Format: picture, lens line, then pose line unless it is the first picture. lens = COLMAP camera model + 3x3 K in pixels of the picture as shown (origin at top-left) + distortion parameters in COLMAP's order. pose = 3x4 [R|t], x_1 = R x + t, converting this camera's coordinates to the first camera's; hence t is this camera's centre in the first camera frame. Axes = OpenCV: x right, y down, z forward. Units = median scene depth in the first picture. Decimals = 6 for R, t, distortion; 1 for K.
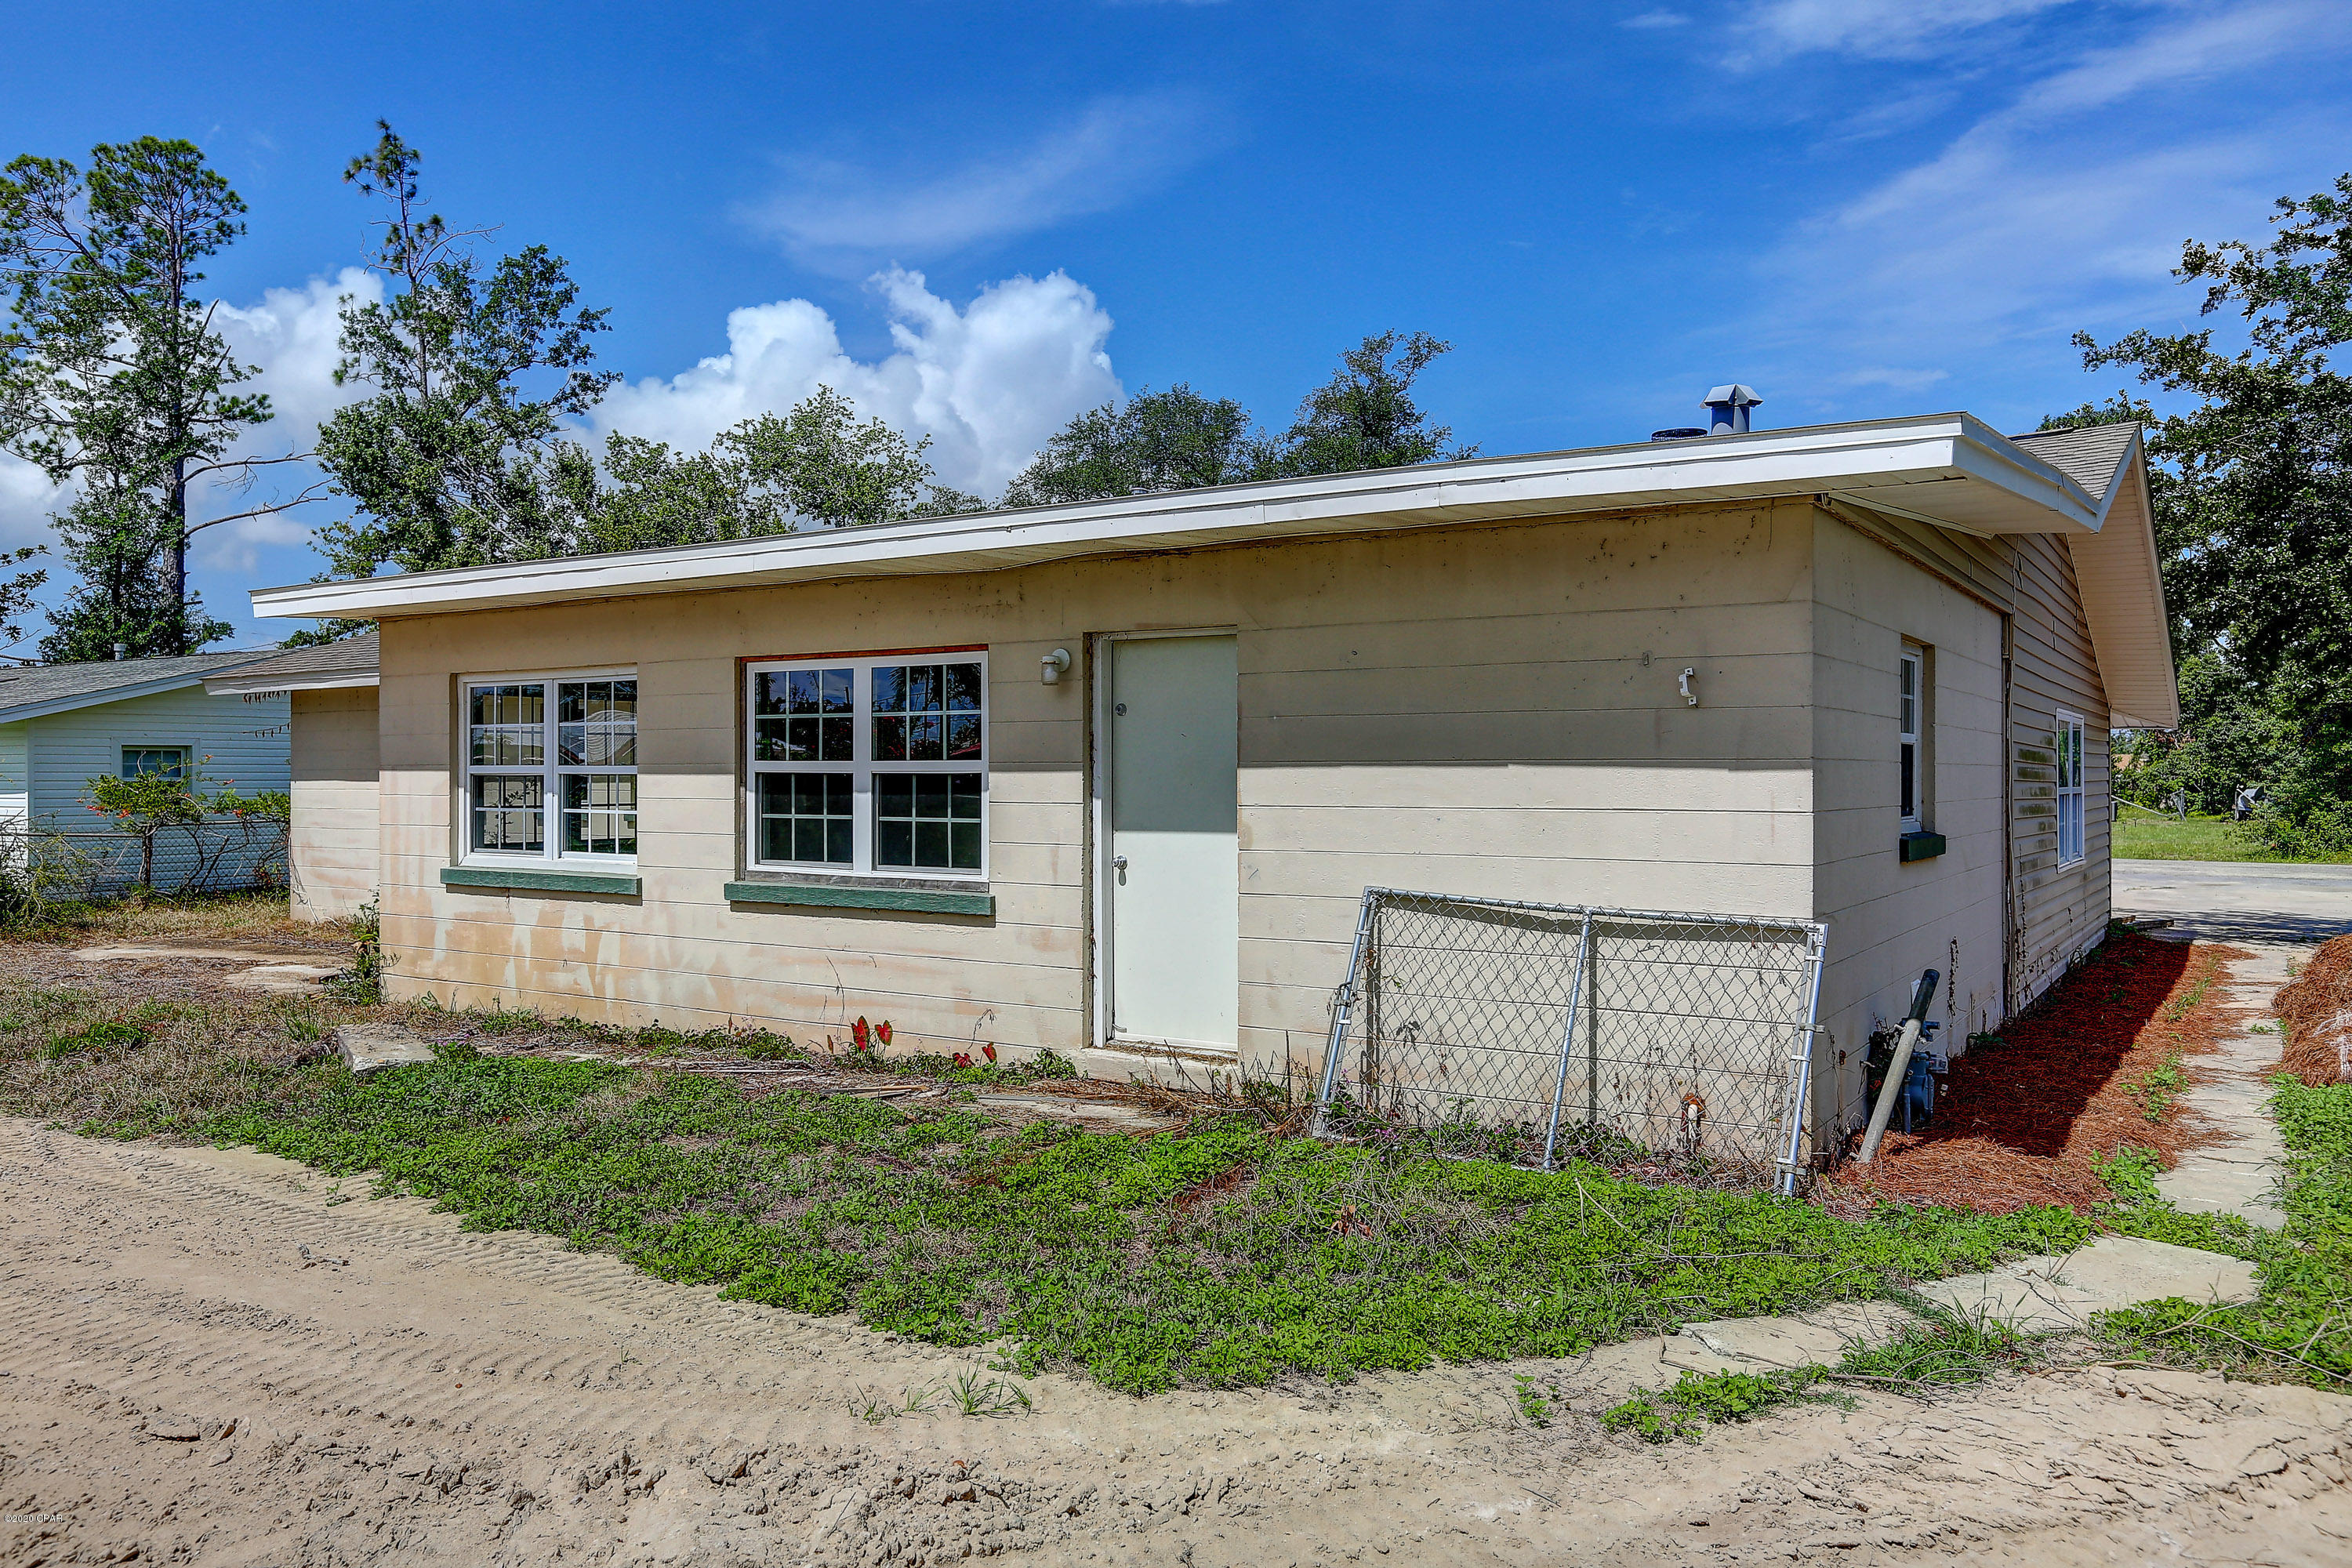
lens RADIAL K [[1733.7, 0, 1176.0], [0, 1733.7, 784.0], [0, 0, 1]] dist [-0.068024, 0.106446]
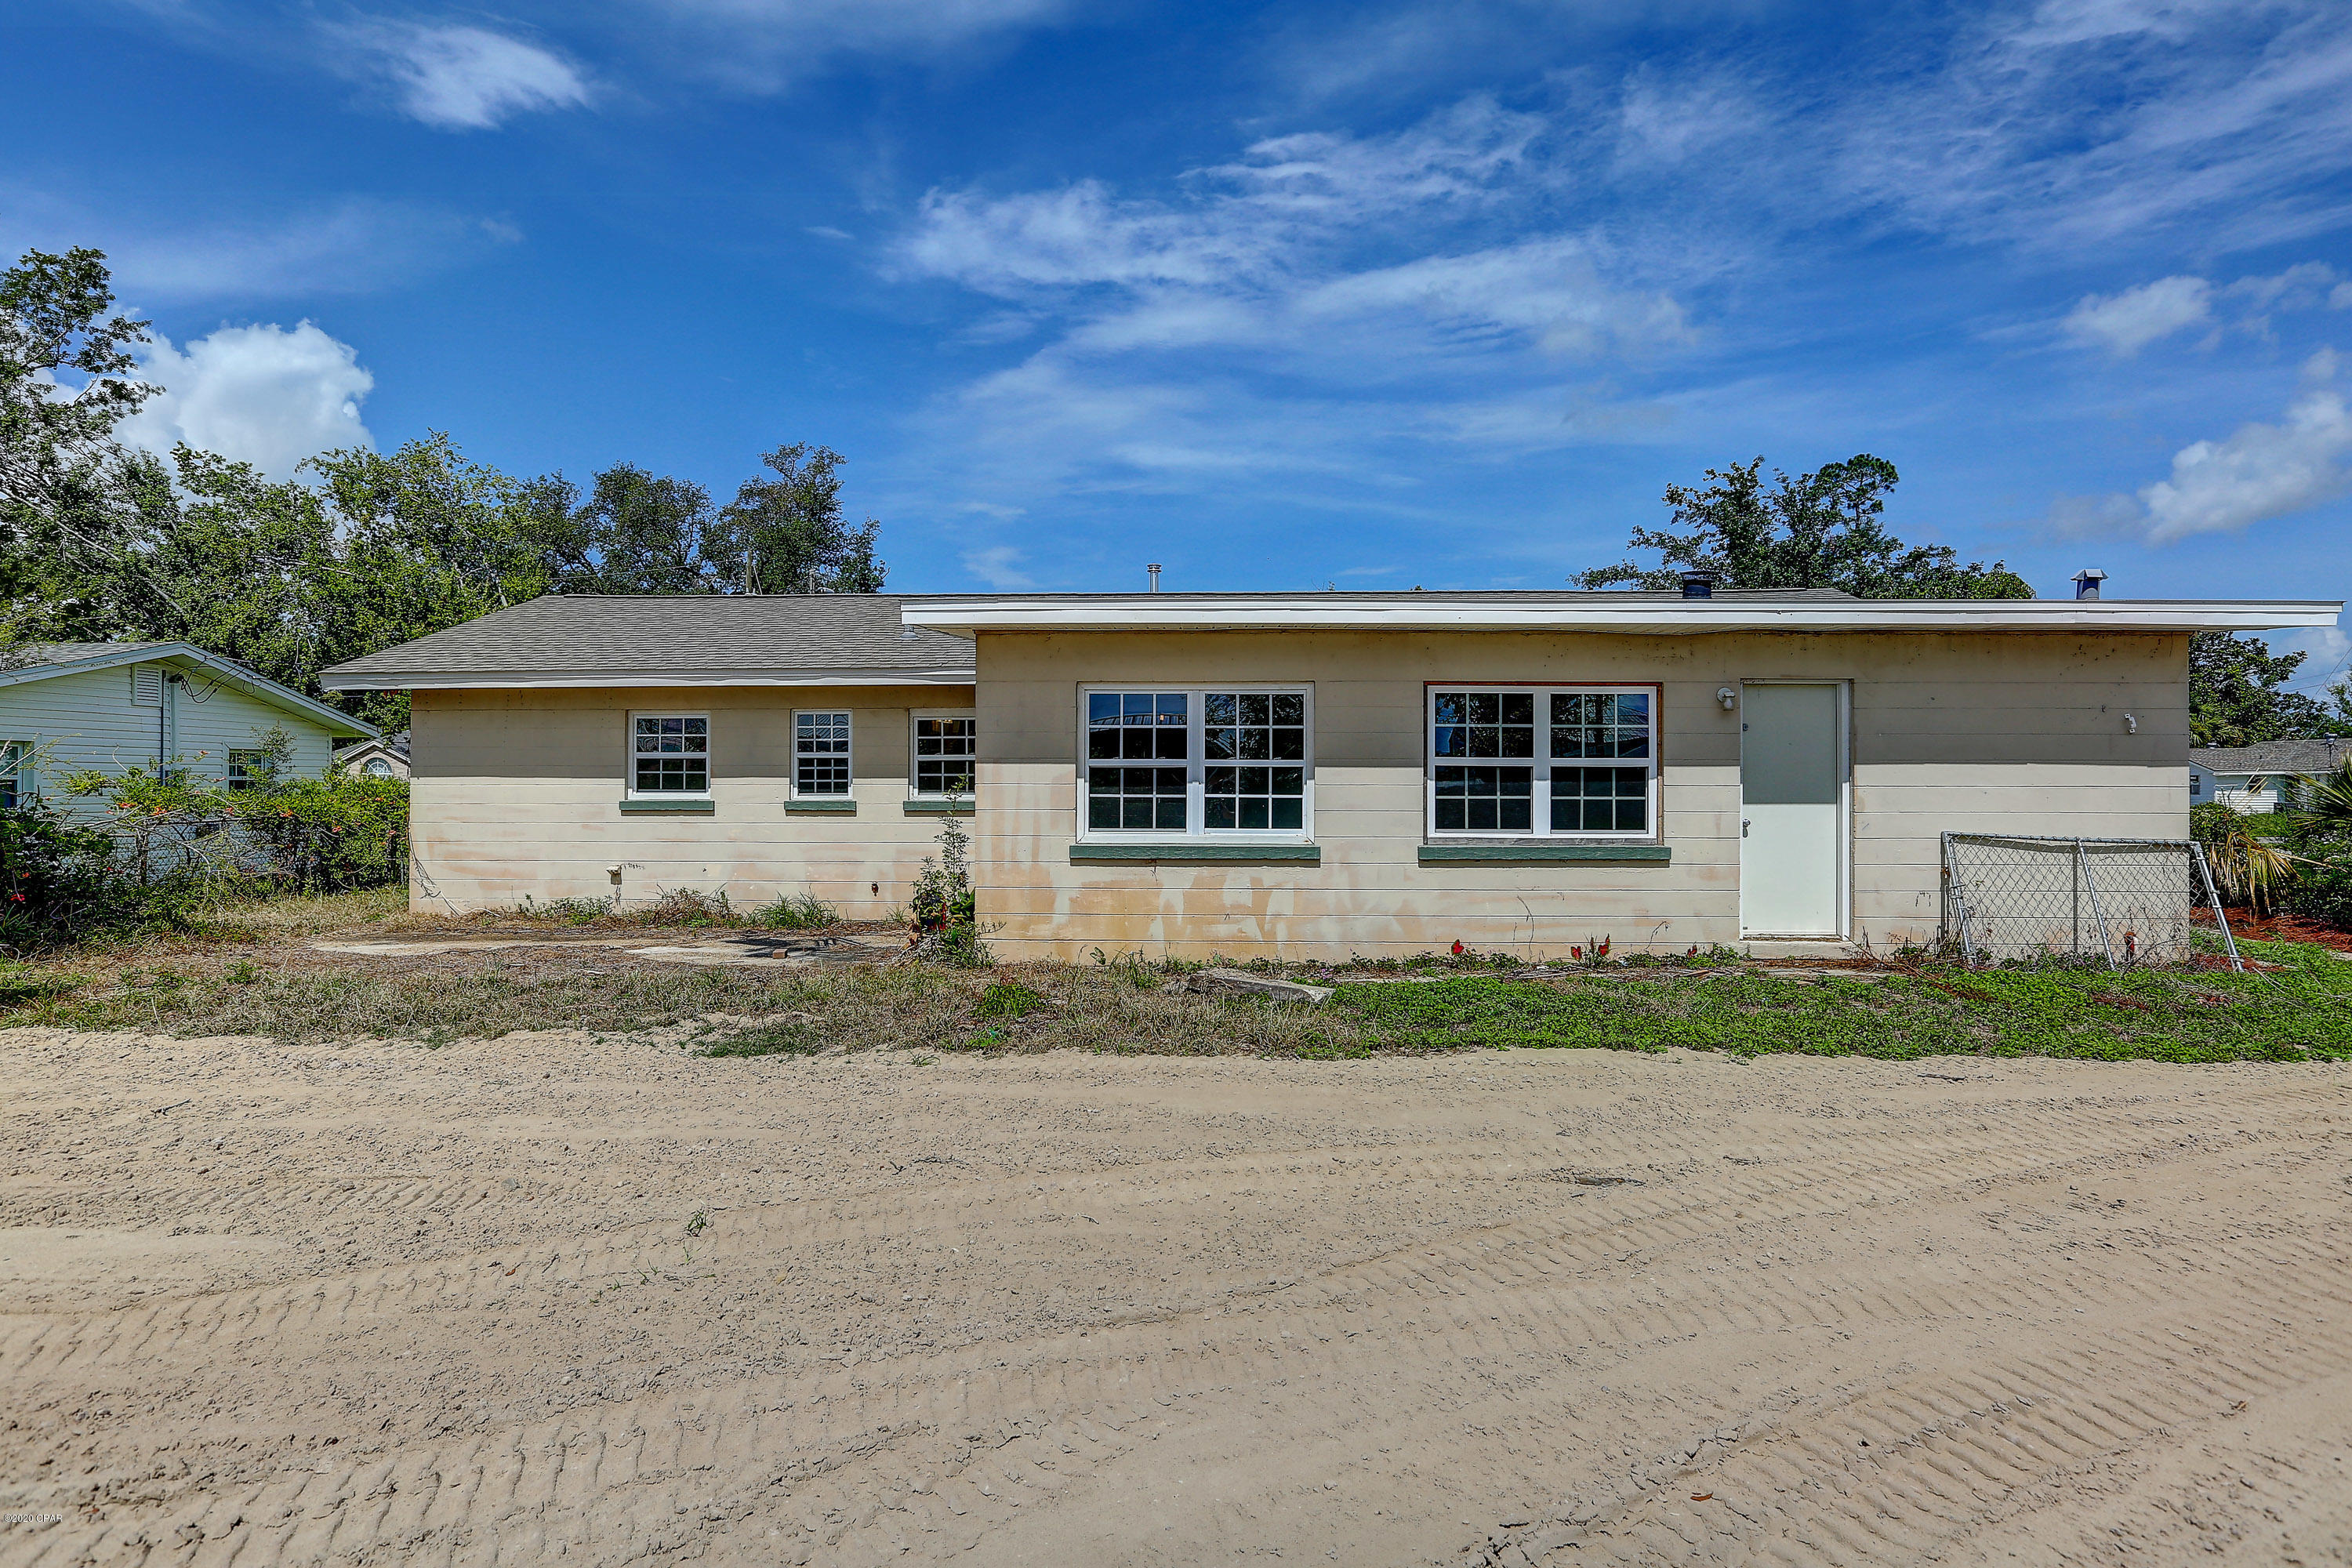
lens RADIAL K [[1272.3, 0, 1176.0], [0, 1272.3, 784.0], [0, 0, 1]] dist [-0.035634, 0.013519]
pose [[0.853591, 0.001700, 0.520941, -0.936174], [0.001220, 0.999985, -0.005263, 0.012772], [-0.520942, 0.005128, 0.853577, 0.240204]]
